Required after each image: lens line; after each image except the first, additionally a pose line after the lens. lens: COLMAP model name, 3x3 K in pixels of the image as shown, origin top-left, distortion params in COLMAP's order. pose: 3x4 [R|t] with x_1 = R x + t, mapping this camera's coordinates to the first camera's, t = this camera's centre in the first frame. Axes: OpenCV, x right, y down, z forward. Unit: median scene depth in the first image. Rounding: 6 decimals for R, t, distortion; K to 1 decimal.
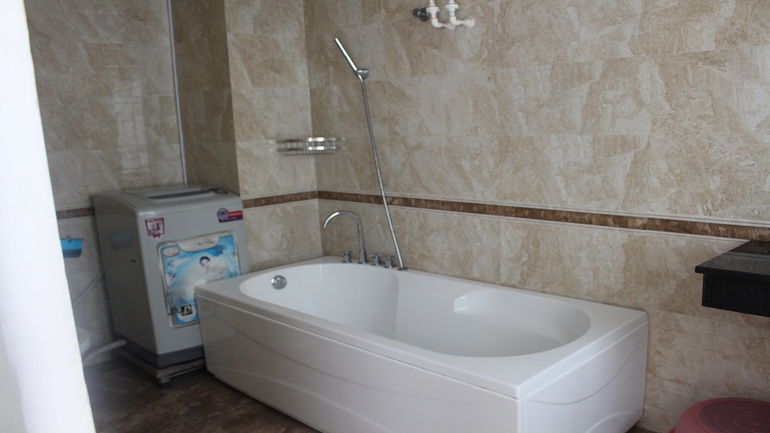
lens RADIAL K [[490.6, 0, 369.1], [0, 490.6, 215.4], [0, 0, 1]] dist [-0.124482, 0.068584]
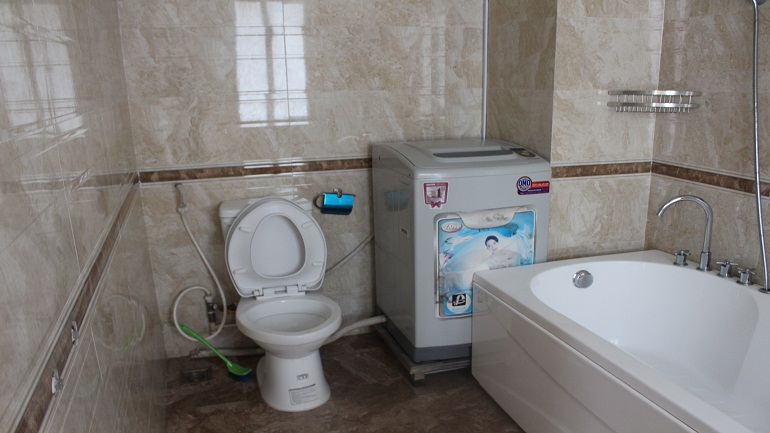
lens RADIAL K [[490.6, 0, 369.1], [0, 490.6, 215.4], [0, 0, 1]] dist [-0.124482, 0.068584]
pose [[0.818244, 0.171397, -0.548726, -0.068807], [-0.111420, 0.983703, 0.141119, -0.032573], [0.563971, -0.054331, 0.824006, 0.214557]]
